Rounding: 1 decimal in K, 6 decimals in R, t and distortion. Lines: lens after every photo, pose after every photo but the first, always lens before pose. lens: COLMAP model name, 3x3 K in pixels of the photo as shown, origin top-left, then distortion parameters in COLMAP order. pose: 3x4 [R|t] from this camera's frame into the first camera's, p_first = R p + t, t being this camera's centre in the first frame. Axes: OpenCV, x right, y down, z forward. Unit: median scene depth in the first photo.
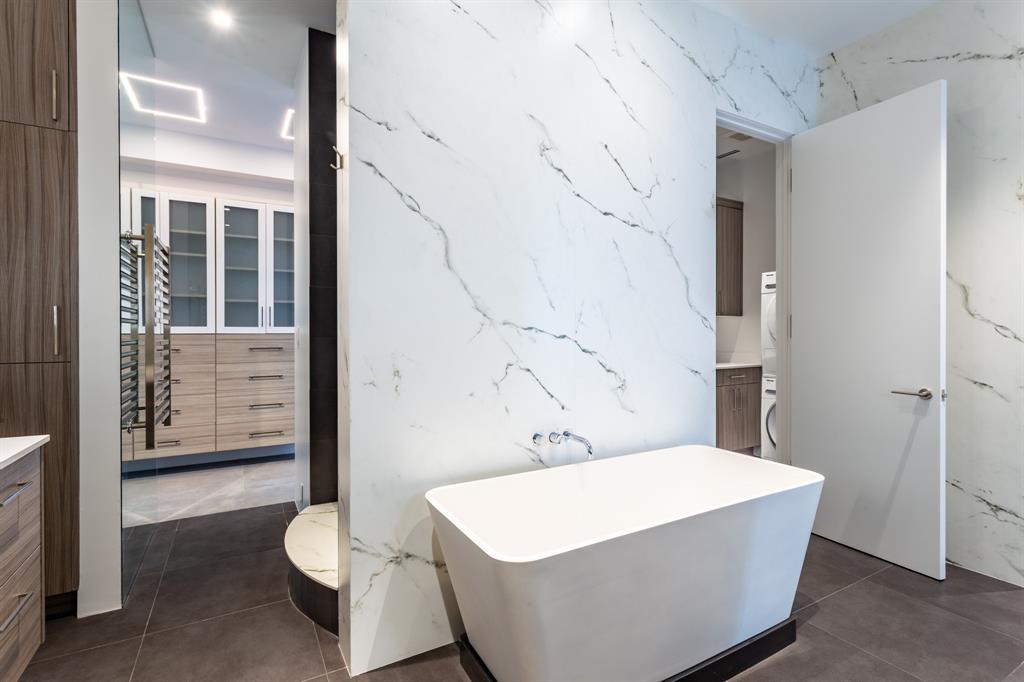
lens RADIAL K [[490.2, 0, 513.3], [0, 490.2, 338.5], [0, 0, 1]] dist [0.001781, 0.002499]
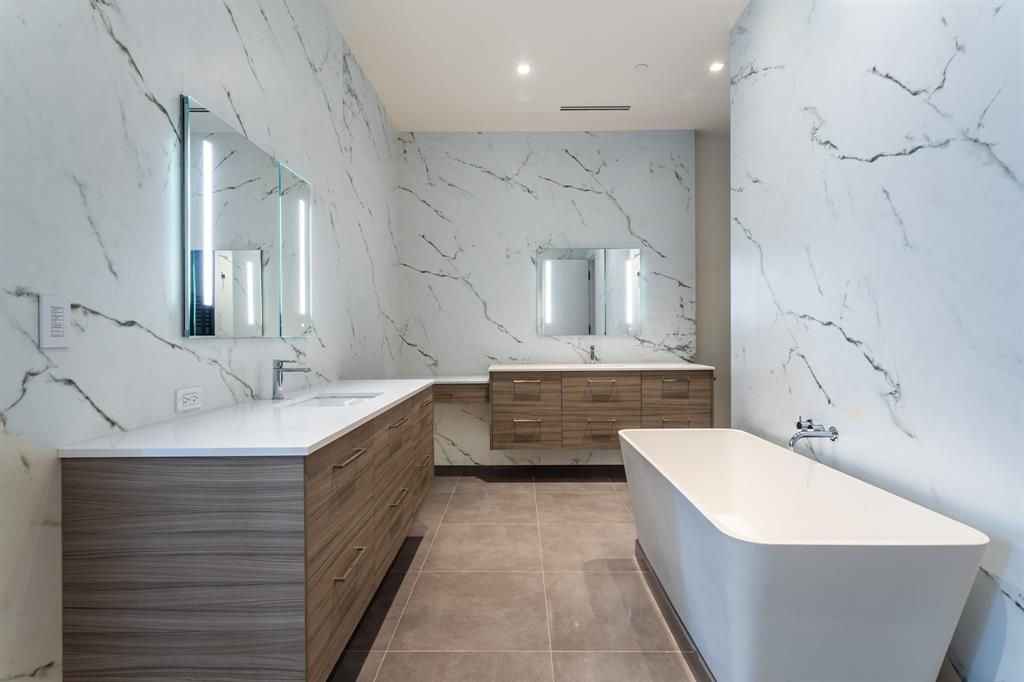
lens RADIAL K [[490.2, 0, 515.7], [0, 490.2, 338.3], [0, 0, 1]] dist [0.001781, 0.002499]
pose [[-0.498939, 0.009709, -0.866583, 1.129971], [-0.003846, 0.999903, 0.013418, 0.013047], [0.866628, 0.010027, -0.498853, 0.910239]]
